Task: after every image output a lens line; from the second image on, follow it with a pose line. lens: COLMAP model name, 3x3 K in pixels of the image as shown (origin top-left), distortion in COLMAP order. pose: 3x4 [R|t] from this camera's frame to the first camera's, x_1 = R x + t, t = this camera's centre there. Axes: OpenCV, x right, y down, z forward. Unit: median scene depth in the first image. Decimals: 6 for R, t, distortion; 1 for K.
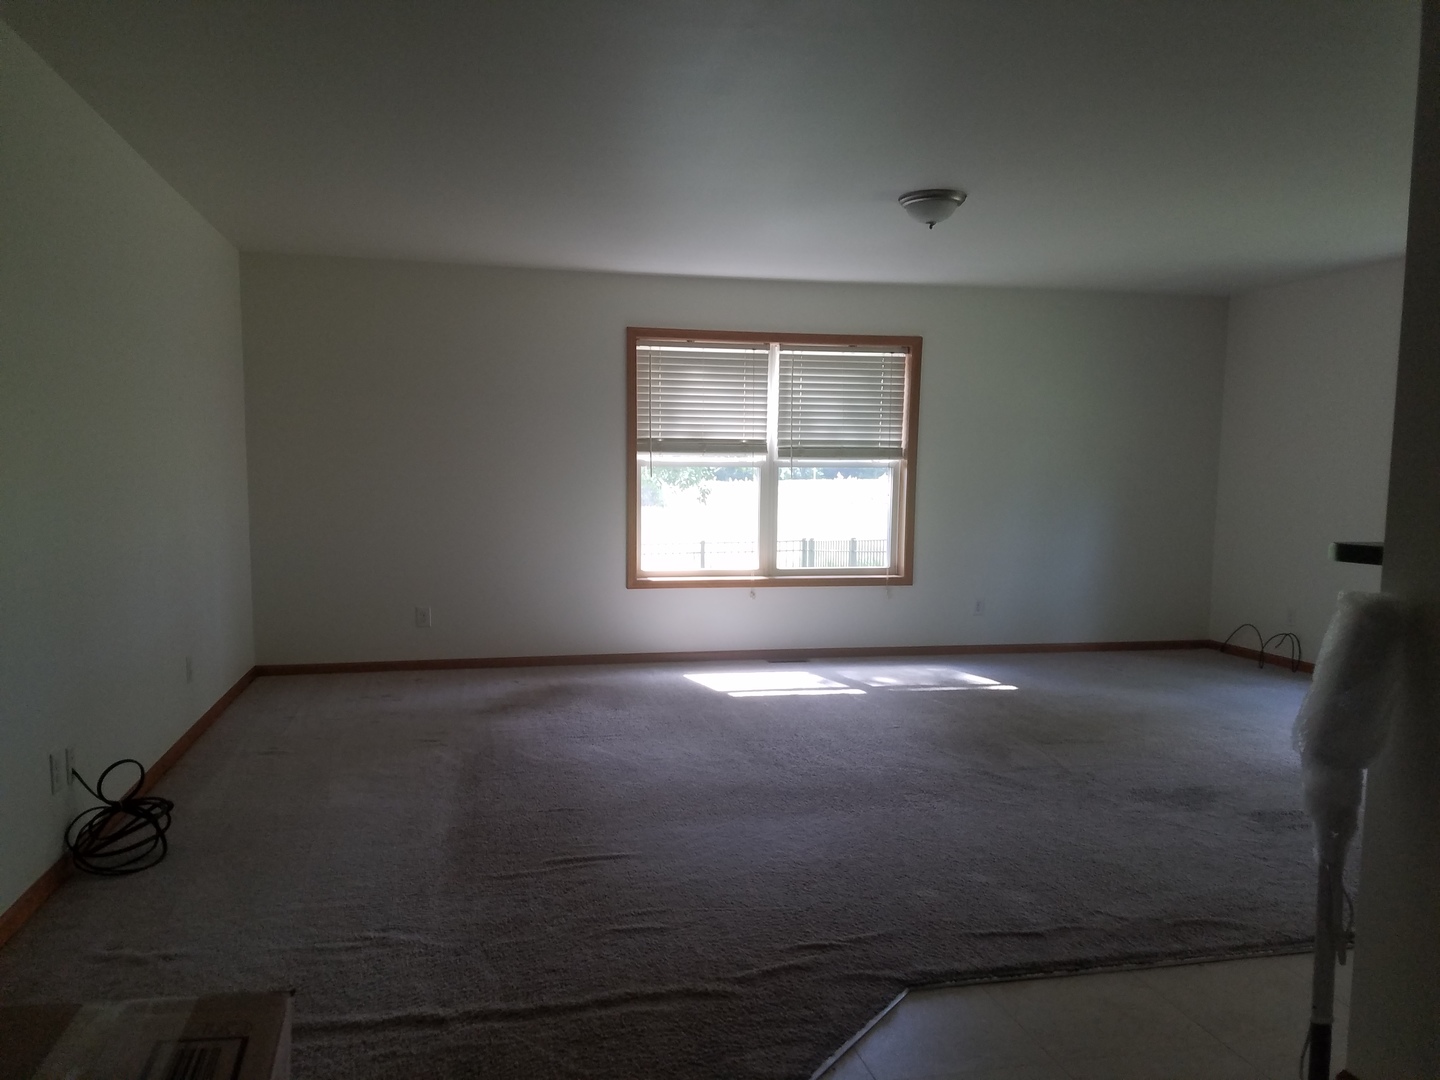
lens RADIAL K [[1103.6, 0, 722.9], [0, 1103.6, 594.1], [0, 0, 1]] dist [0.084226, -0.074547]
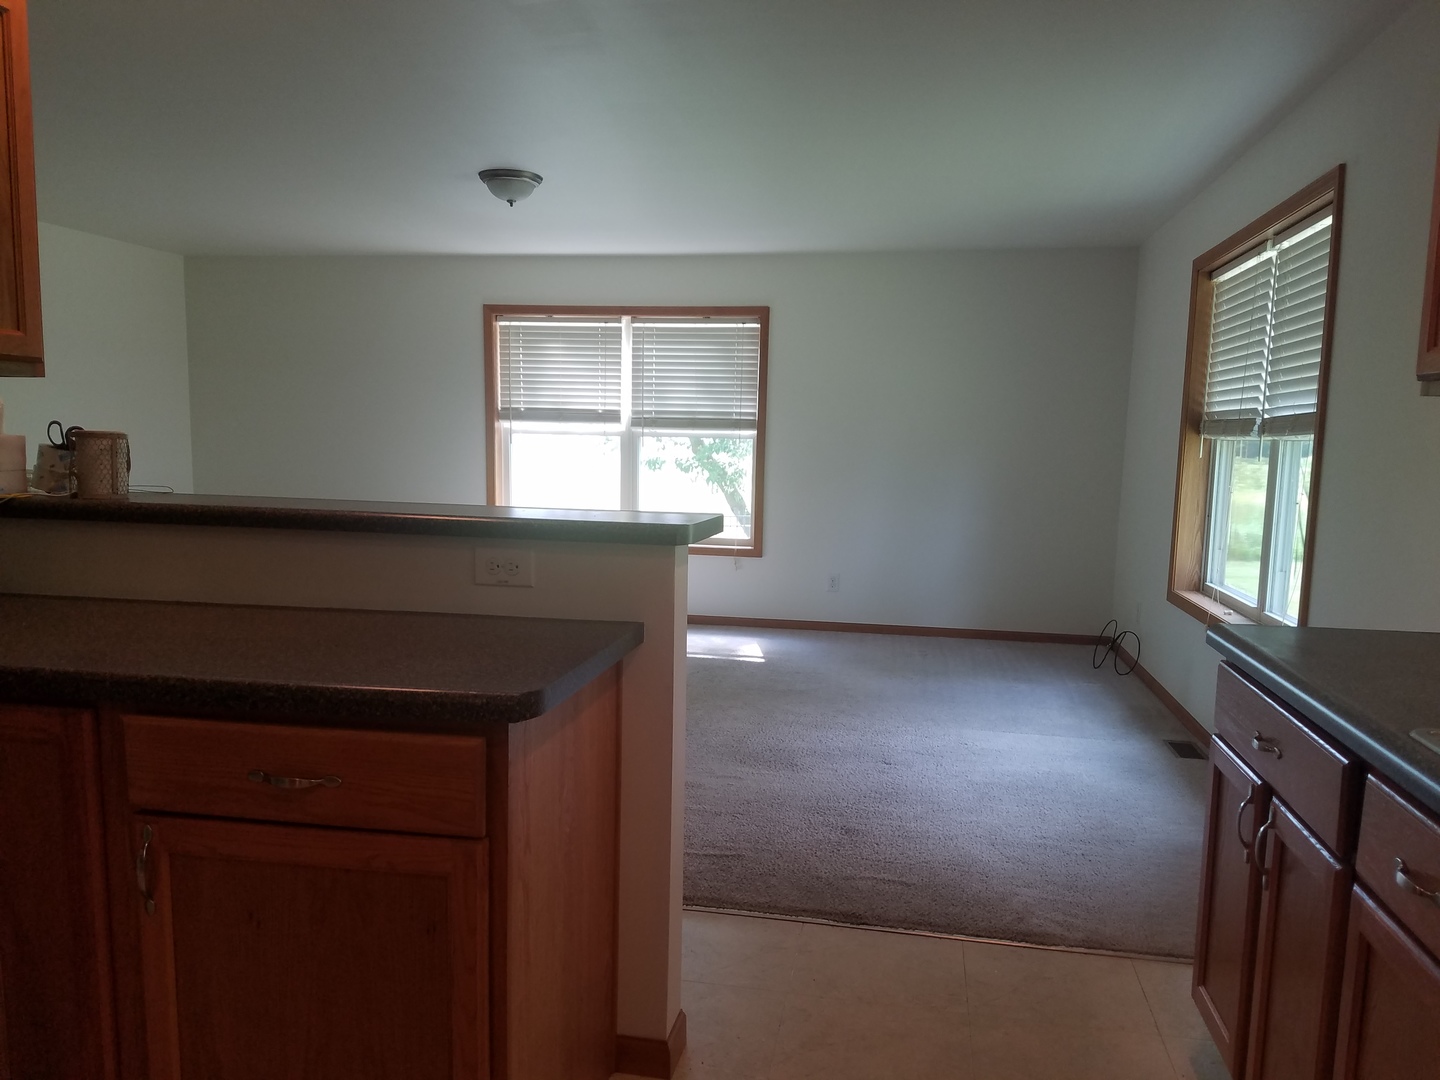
lens RADIAL K [[1103.6, 0, 746.0], [0, 1103.6, 614.9], [0, 0, 1]] dist [0.084226, -0.074547]
pose [[0.929019, 0.071330, -0.363092, 0.546146], [-0.055327, 0.996991, 0.054300, -0.009805], [0.365872, -0.030357, 0.930170, 0.062859]]
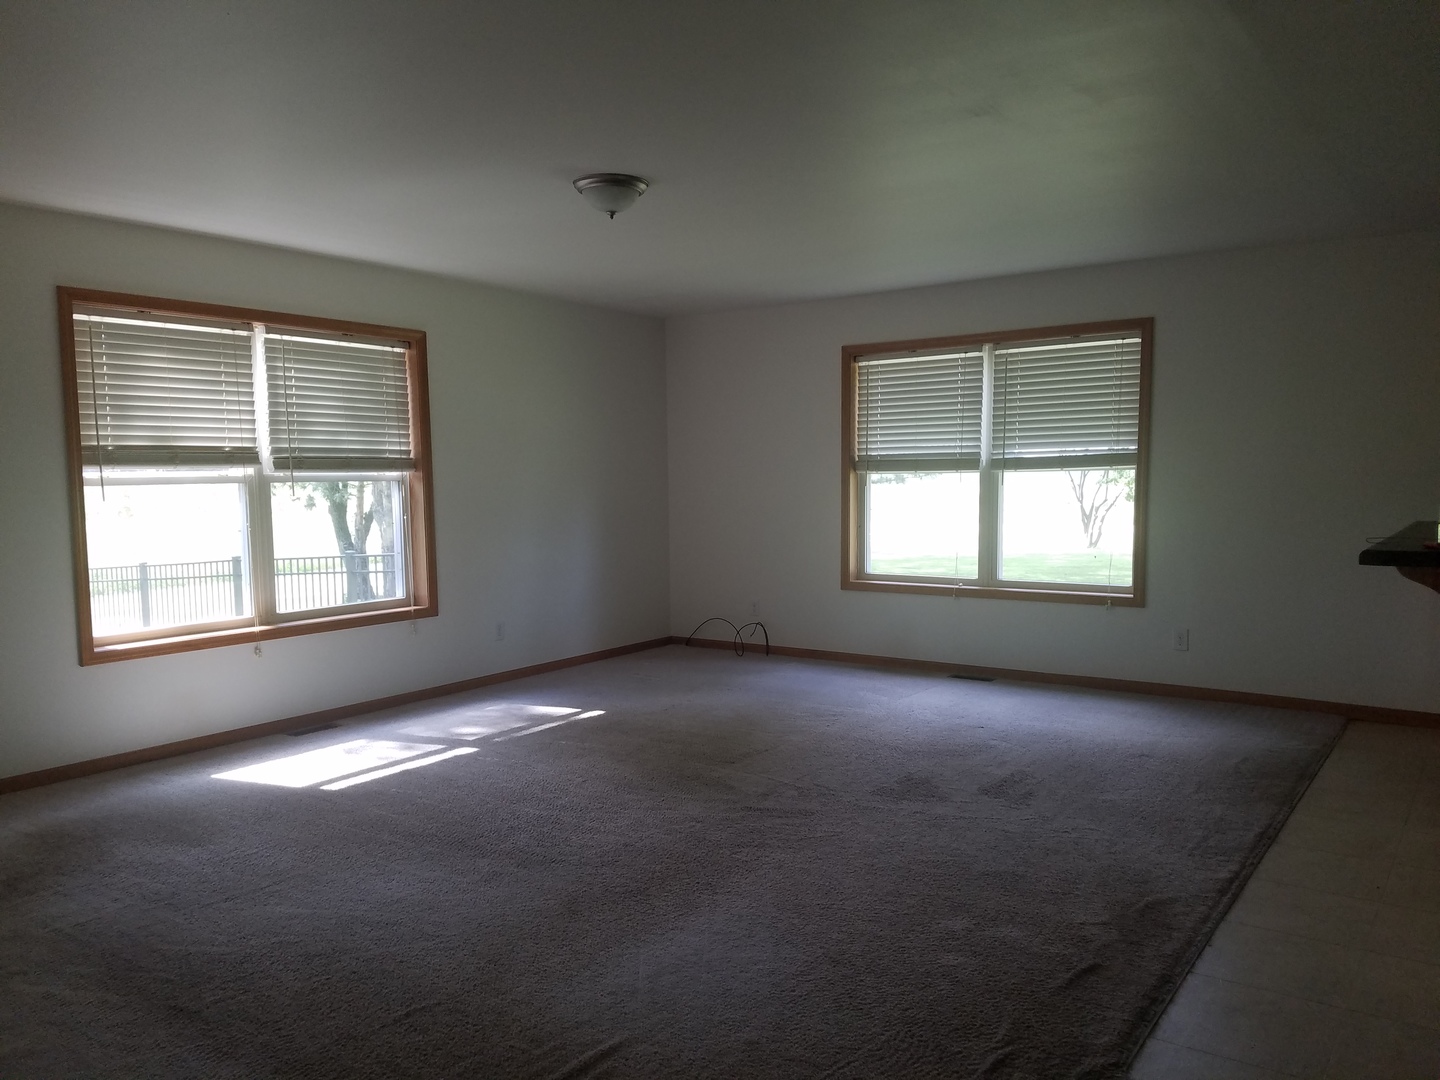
lens RADIAL K [[1103.6, 0, 734.3], [0, 1103.6, 555.6], [0, 0, 1]] dist [0.084226, -0.074547]
pose [[0.721954, -0.069313, 0.688460, -0.261851], [0.093505, 0.995616, 0.002183, -0.035767], [-0.685594, 0.062798, 0.725271, 0.214832]]
